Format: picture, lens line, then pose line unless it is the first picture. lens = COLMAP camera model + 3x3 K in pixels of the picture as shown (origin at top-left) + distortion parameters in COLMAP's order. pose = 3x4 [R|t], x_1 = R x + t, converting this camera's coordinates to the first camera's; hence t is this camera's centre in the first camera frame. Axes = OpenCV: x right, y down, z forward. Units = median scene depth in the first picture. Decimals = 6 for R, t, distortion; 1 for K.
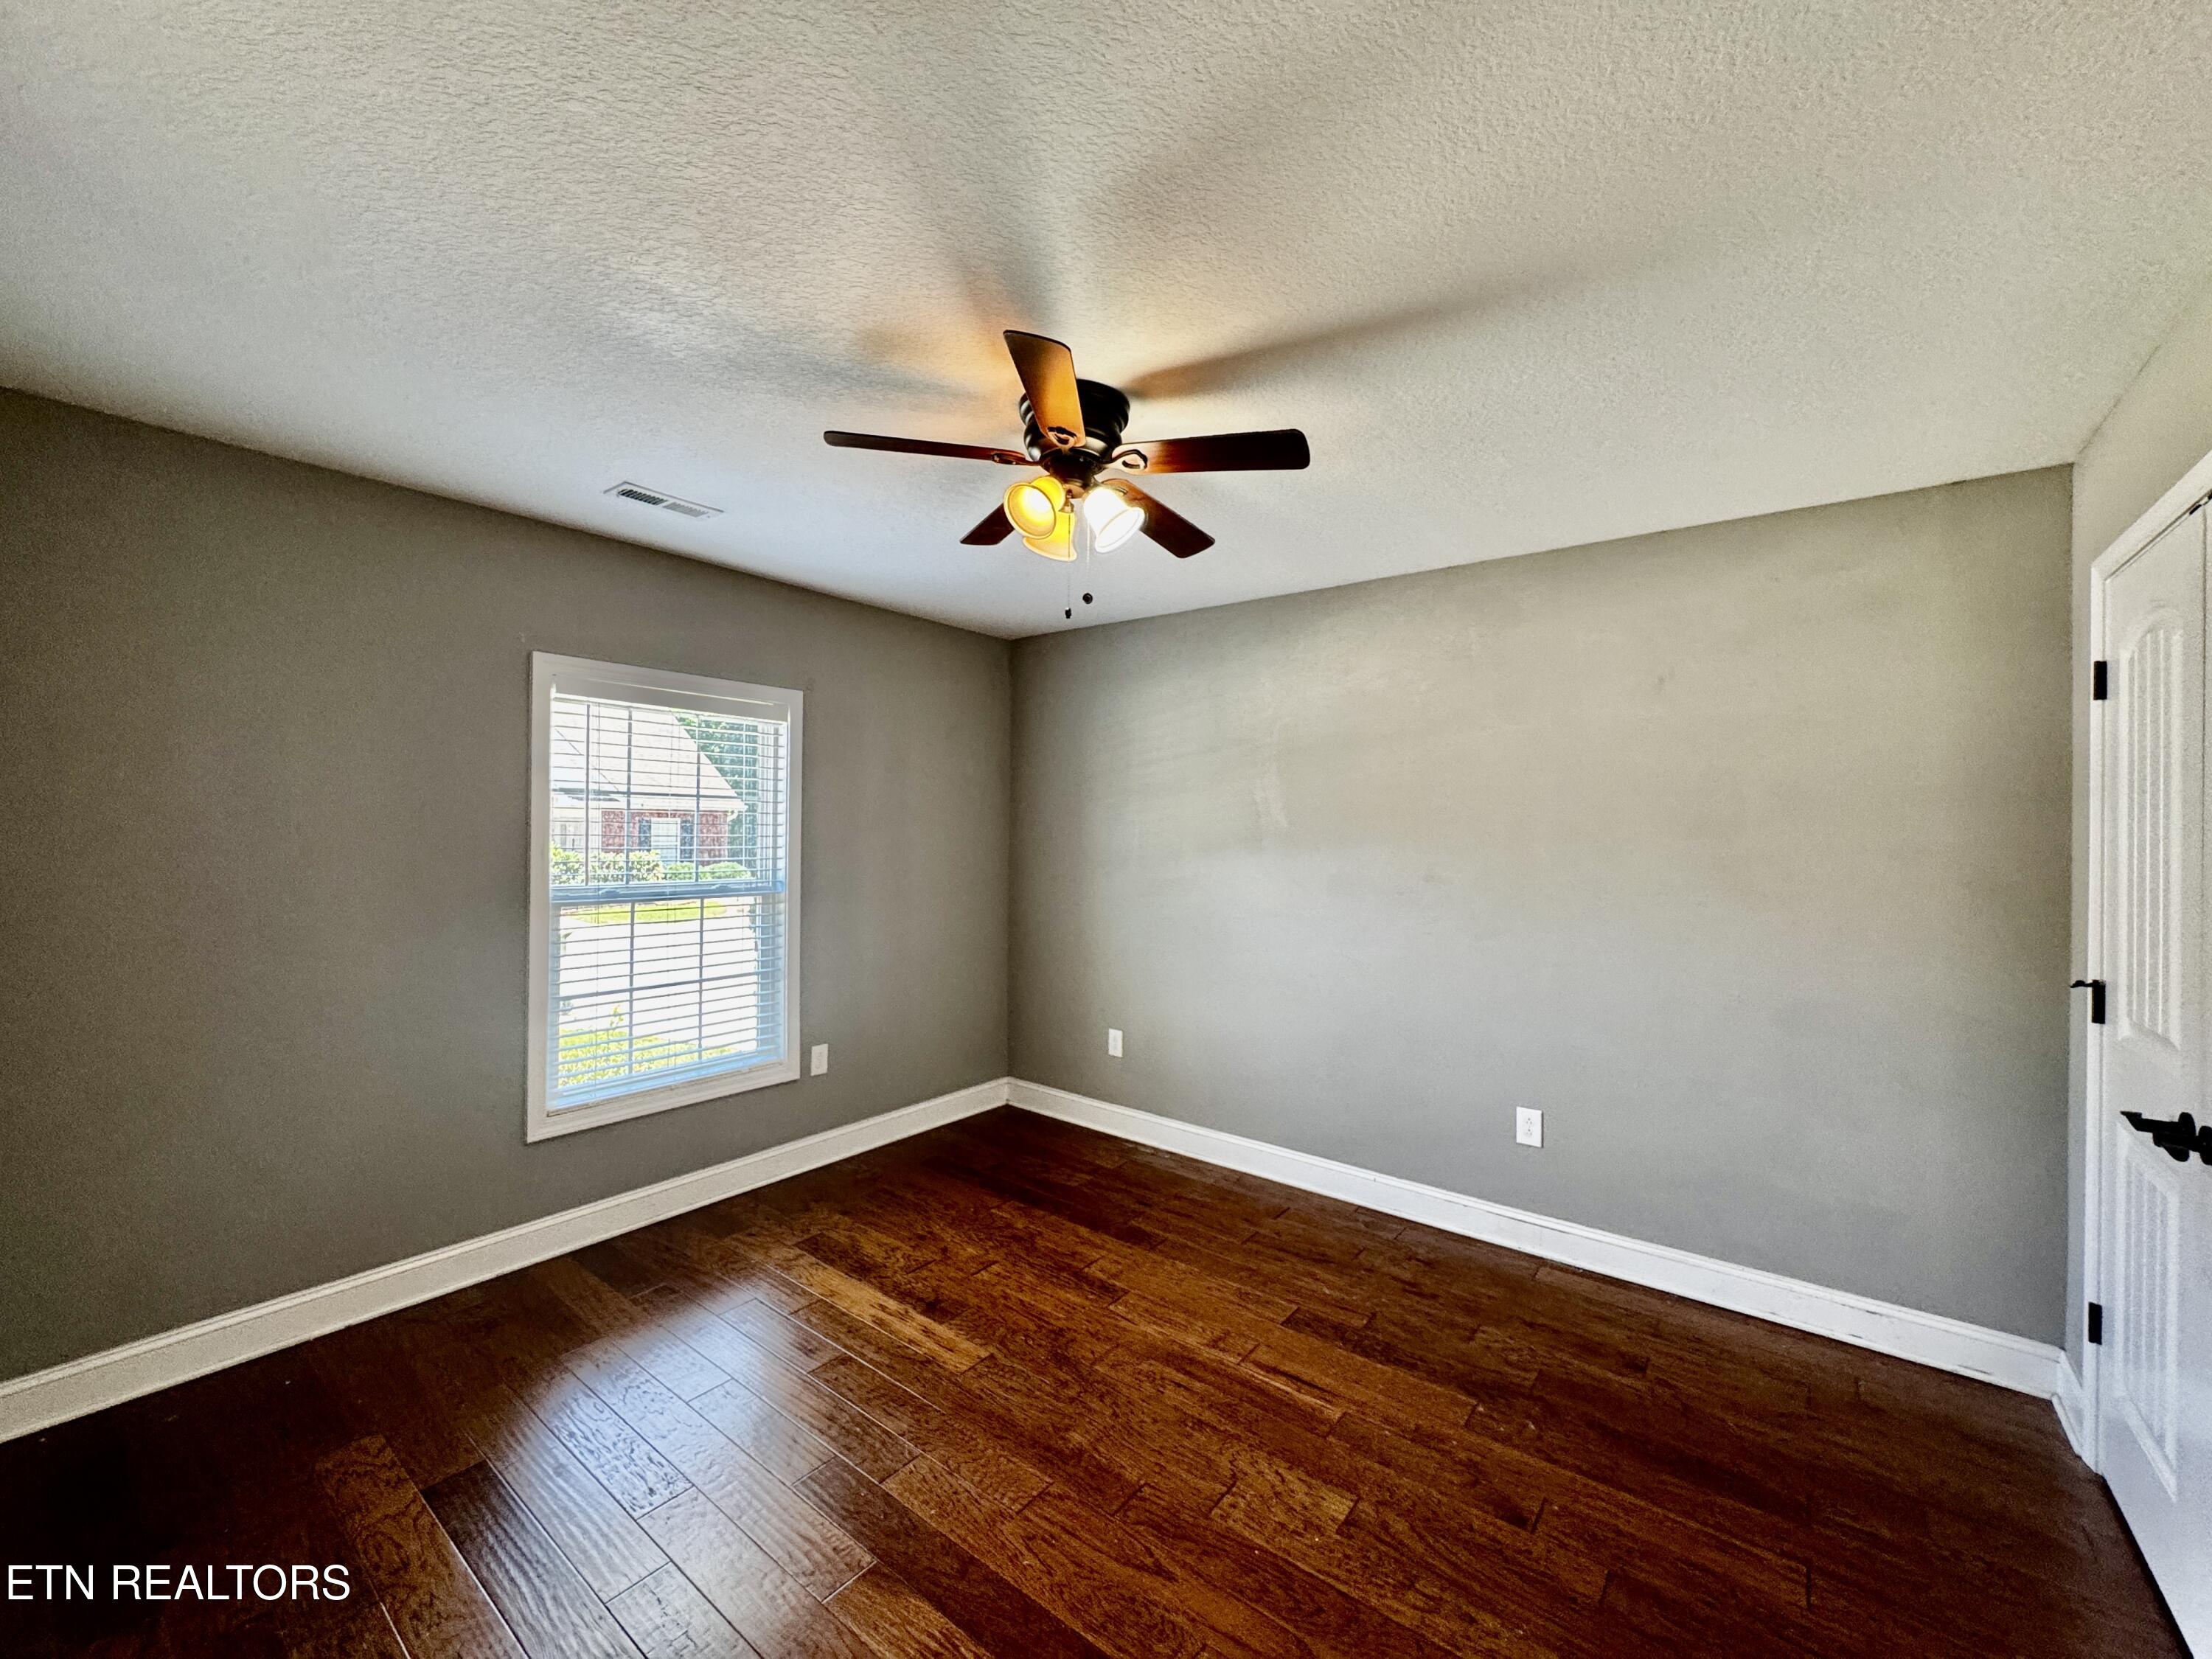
lens RADIAL K [[886.7, 0, 1107.4], [0, 886.7, 817.3], [0, 0, 1]] dist [-0.000547, -0.000430]
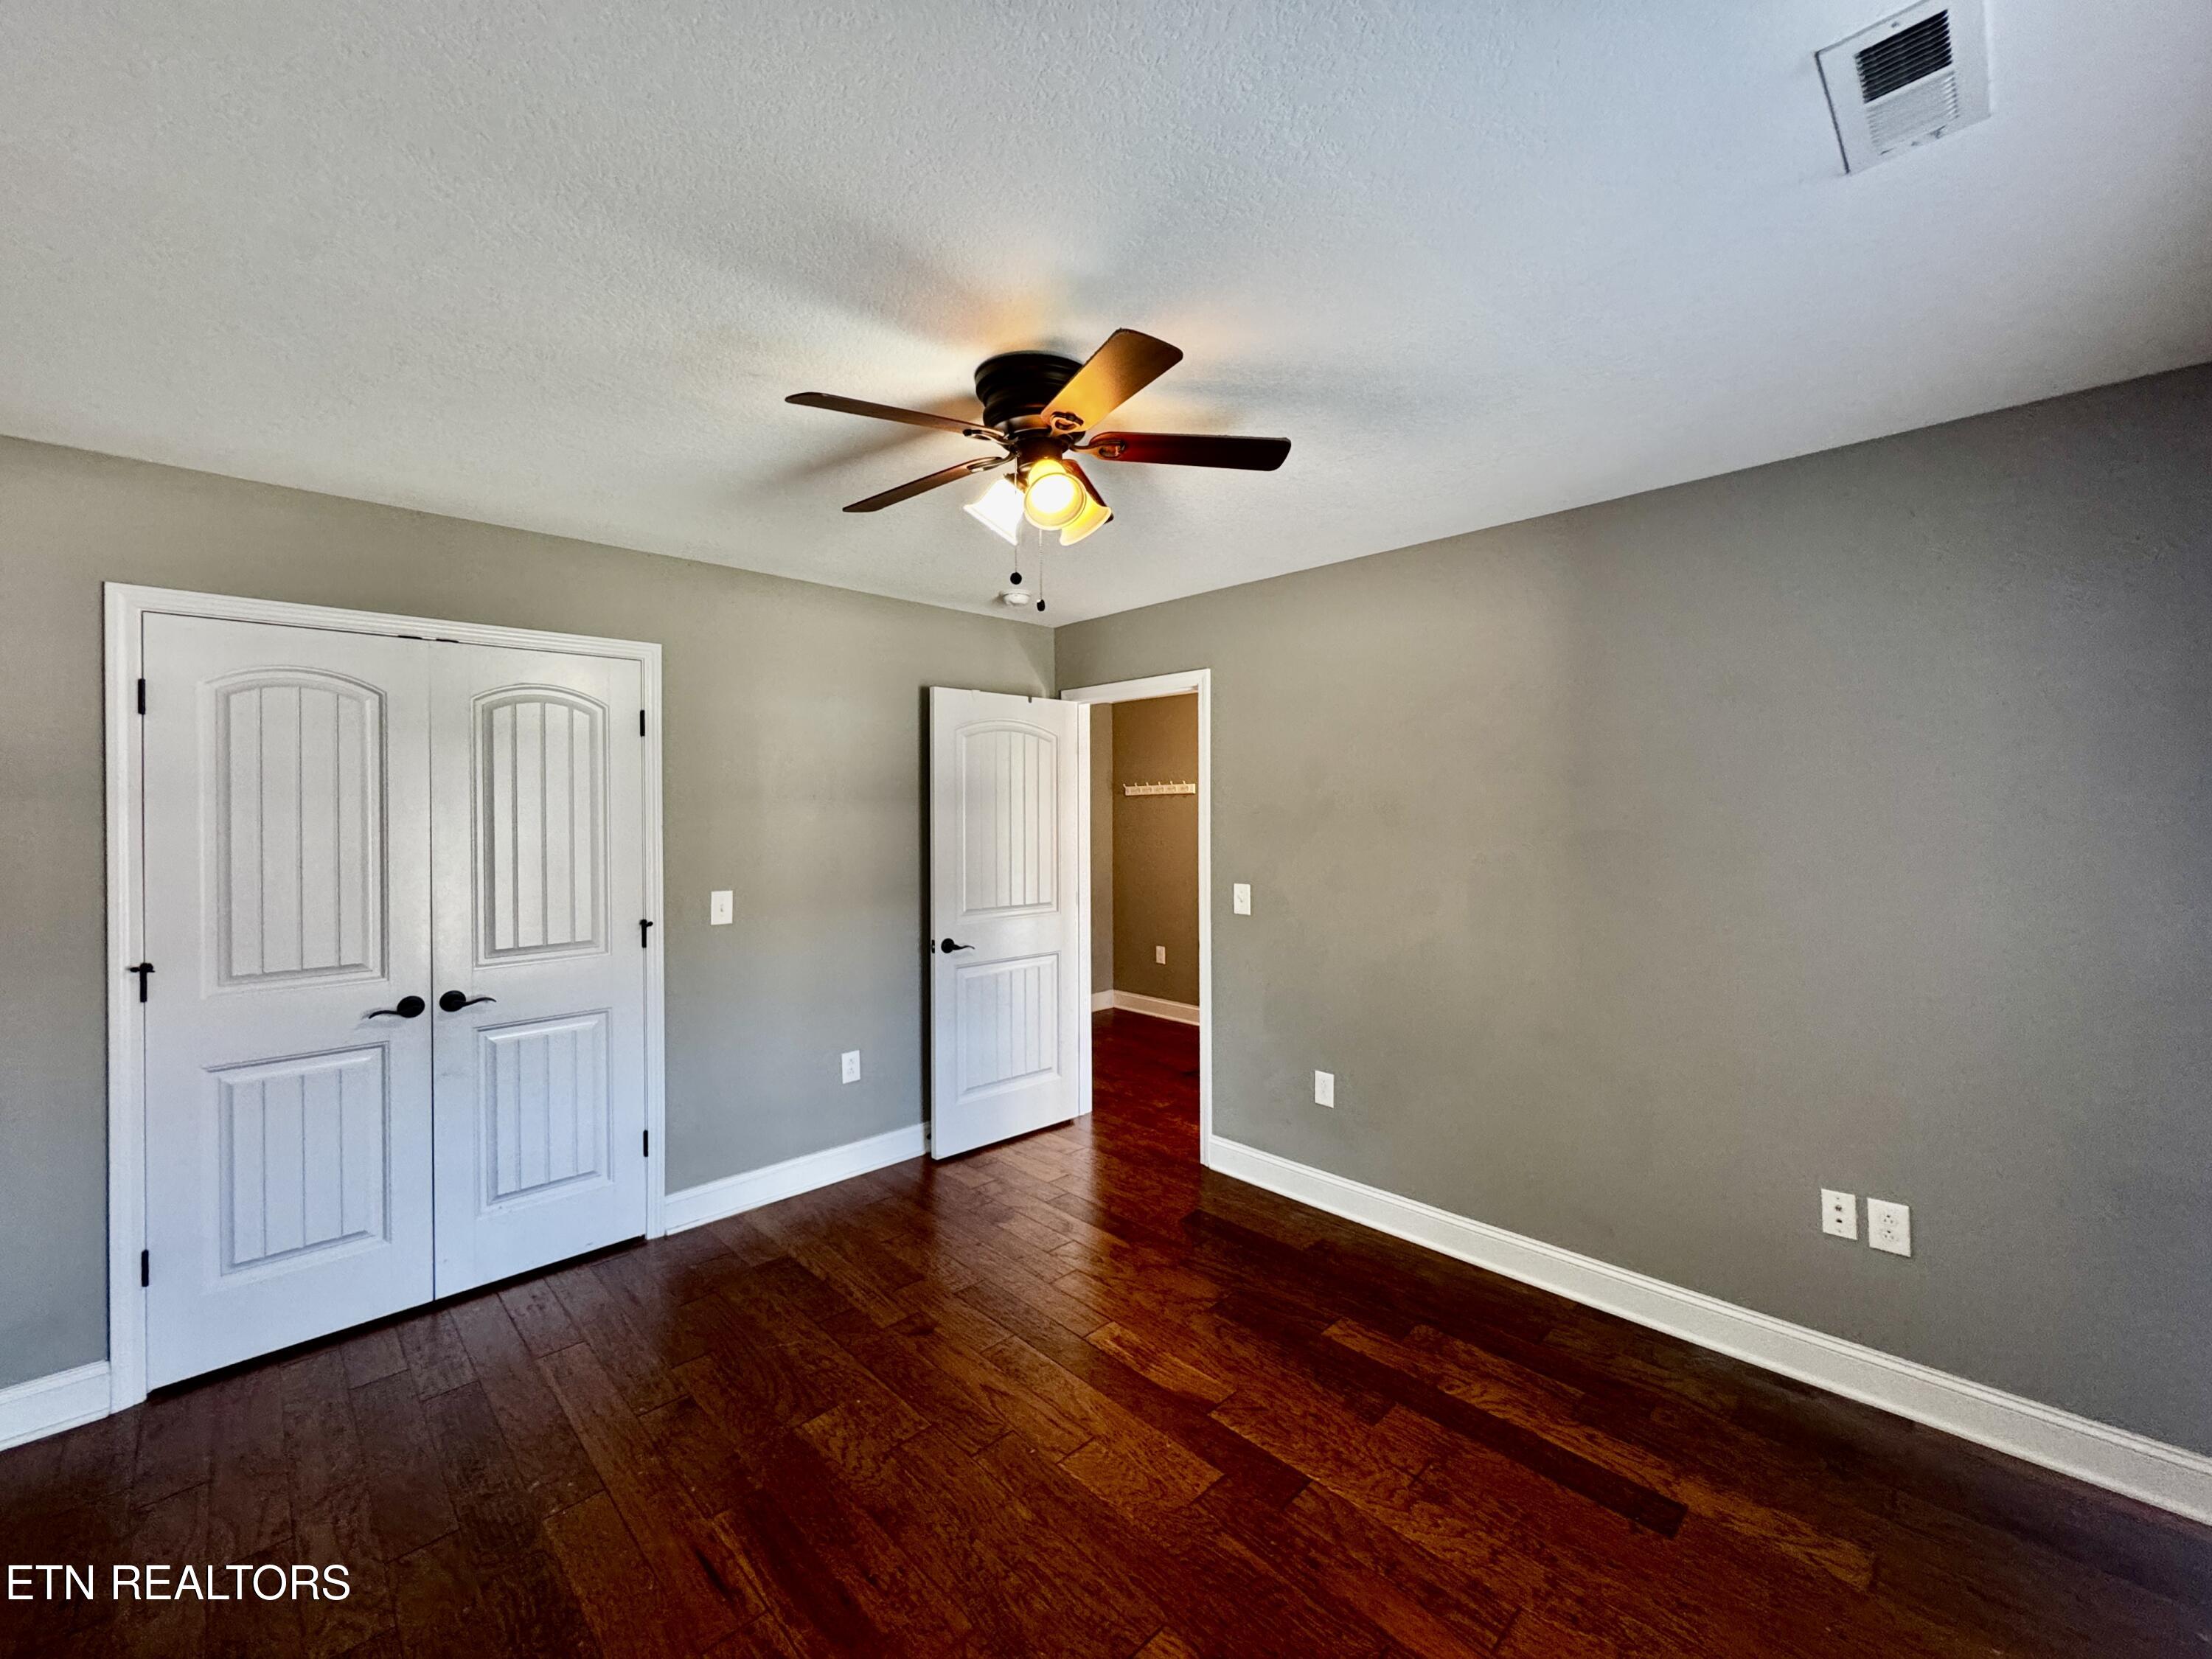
lens RADIAL K [[886.7, 0, 1107.0], [0, 886.7, 828.8], [0, 0, 1]] dist [-0.000547, -0.000430]
pose [[-0.991556, -0.004273, 0.129611, -0.239877], [-0.002845, 0.999933, 0.011199, -0.007112], [-0.129650, 0.010736, -0.991502, 1.938563]]
